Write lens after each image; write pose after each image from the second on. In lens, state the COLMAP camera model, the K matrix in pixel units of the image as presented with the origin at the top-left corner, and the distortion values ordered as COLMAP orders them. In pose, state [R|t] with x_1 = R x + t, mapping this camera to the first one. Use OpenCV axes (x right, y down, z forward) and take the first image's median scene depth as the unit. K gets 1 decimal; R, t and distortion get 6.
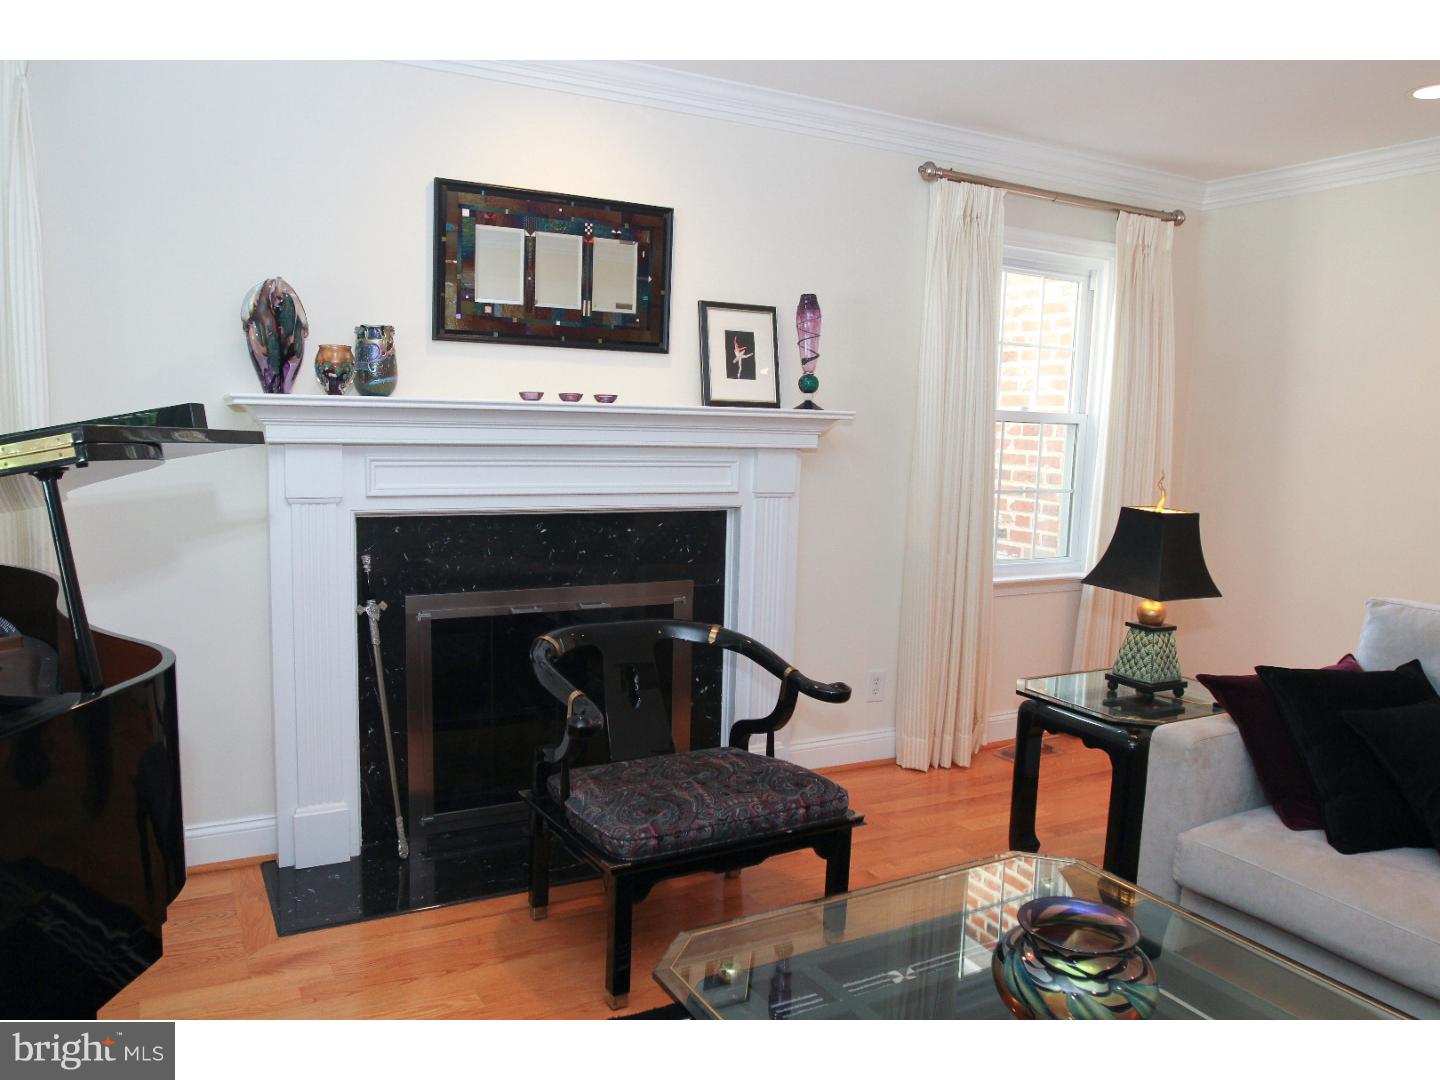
lens RADIAL K [[1065.4, 0, 721.5], [0, 1065.4, 544.0], [0, 0, 1]] dist [-0.060481, 0.041663]
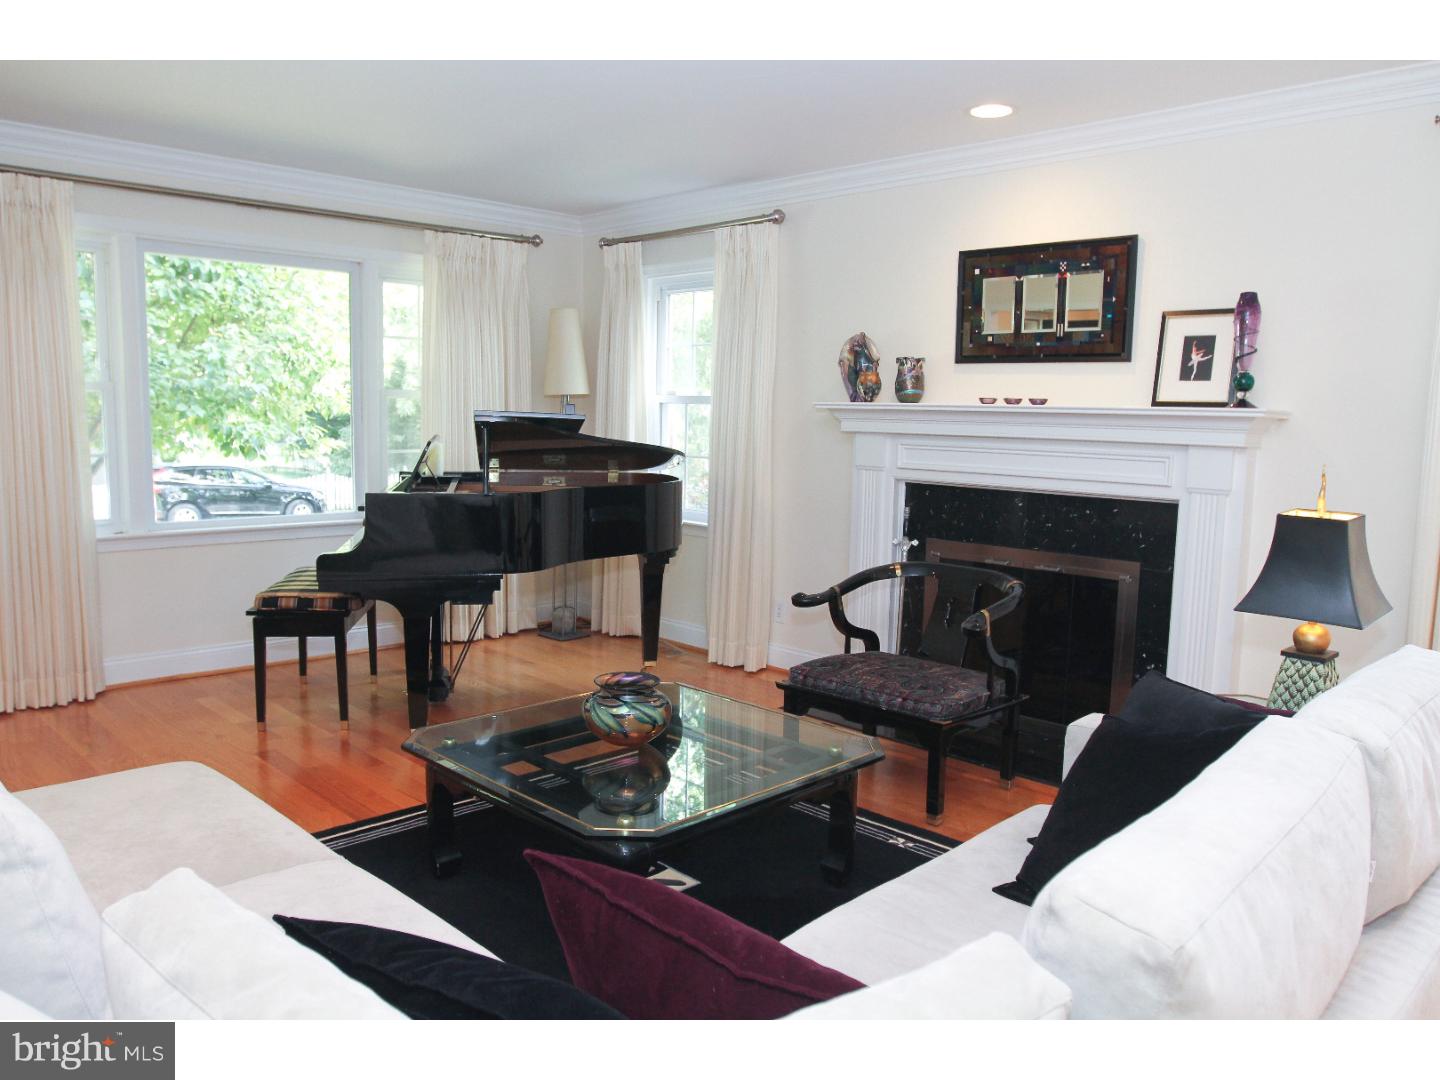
lens RADIAL K [[1065.4, 0, 721.3], [0, 1065.4, 542.0], [0, 0, 1]] dist [-0.060481, 0.041663]
pose [[0.294601, 0.095022, -0.950885, 0.983001], [-0.123570, 0.990478, 0.060694, -0.000803], [0.947597, 0.099620, 0.303537, 0.272687]]
